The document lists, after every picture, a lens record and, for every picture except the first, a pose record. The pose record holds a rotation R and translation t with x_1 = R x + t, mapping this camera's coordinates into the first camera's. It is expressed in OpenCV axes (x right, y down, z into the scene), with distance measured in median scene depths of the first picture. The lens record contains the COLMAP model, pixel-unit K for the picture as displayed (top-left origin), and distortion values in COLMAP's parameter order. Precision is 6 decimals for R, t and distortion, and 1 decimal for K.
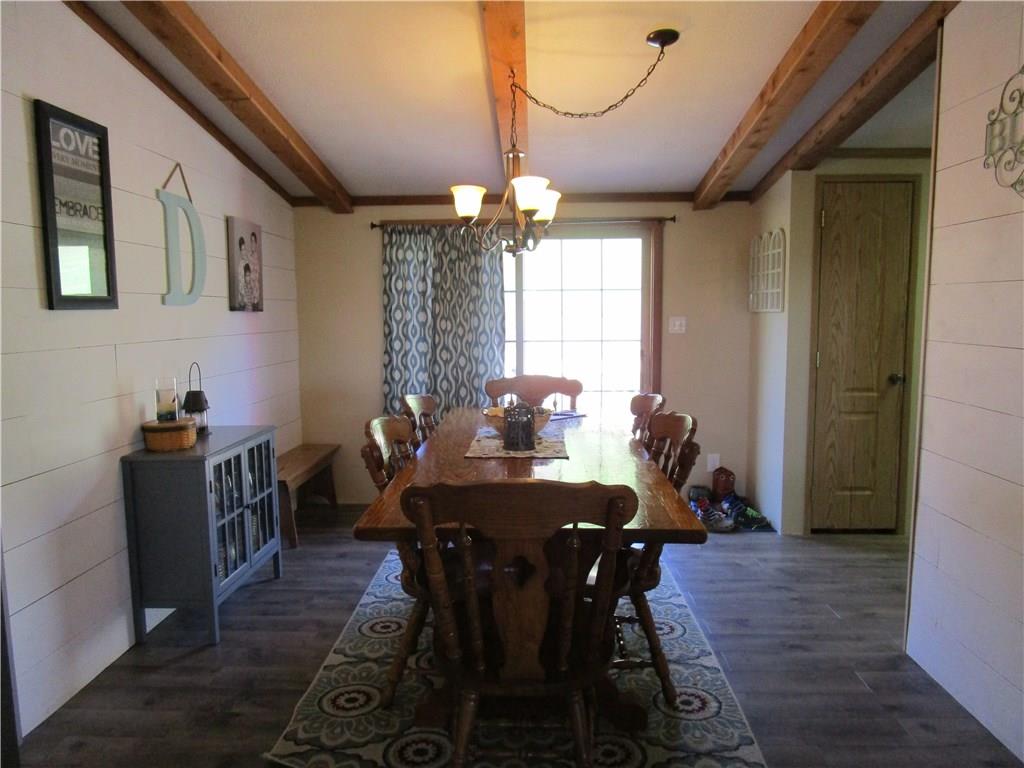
lens RADIAL K [[726.3, 0, 515.0], [0, 726.3, 383.4], [0, 0, 1]] dist [-0.026646, 0.002123]
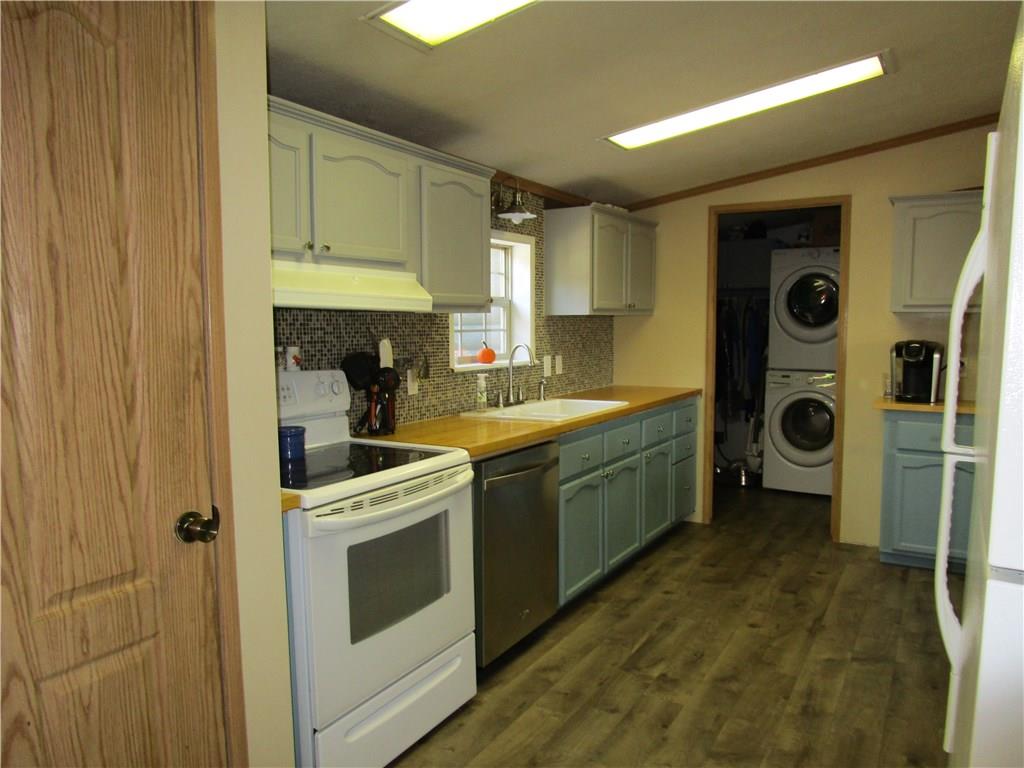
lens RADIAL K [[726.3, 0, 514.7], [0, 726.3, 390.2], [0, 0, 1]] dist [-0.026646, 0.002123]
pose [[0.489997, -0.085507, 0.867520, 0.346575], [0.091274, 0.994740, 0.046492, -0.085198], [-0.866932, 0.056401, 0.495224, 0.781810]]
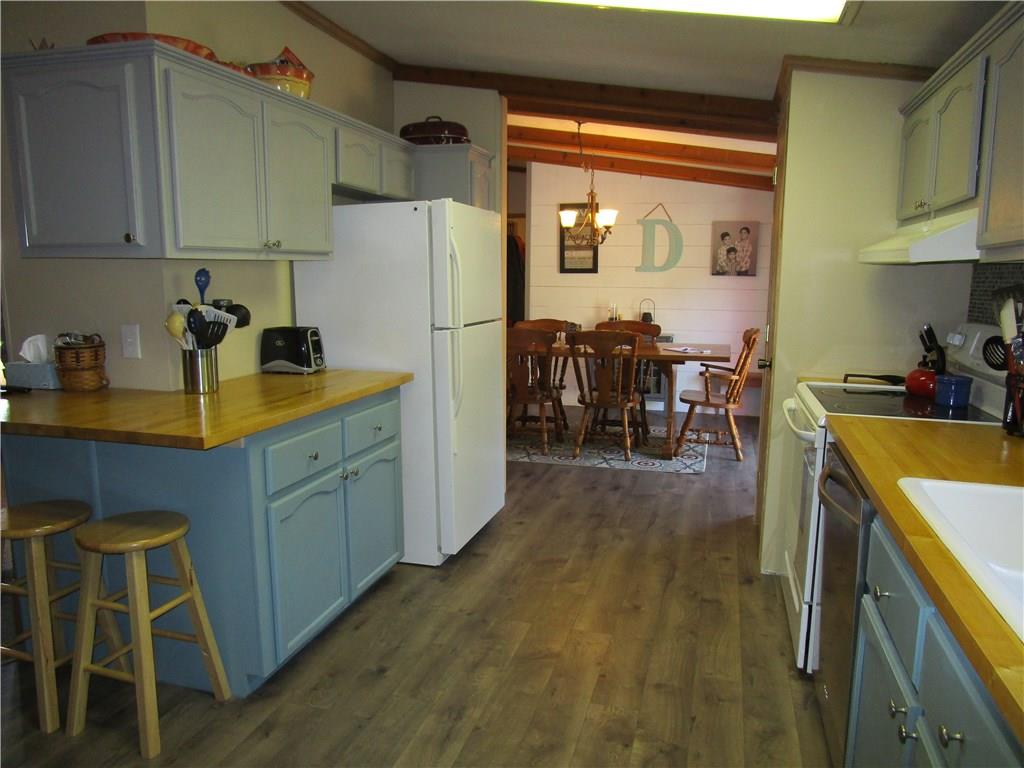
lens RADIAL K [[726.3, 0, 513.0], [0, 726.3, 384.9], [0, 0, 1]] dist [-0.026646, 0.002123]
pose [[-0.252014, 0.148272, -0.956297, 1.550483], [-0.102323, 0.978570, 0.178691, -0.110277], [0.962299, 0.142884, -0.231442, 1.036745]]
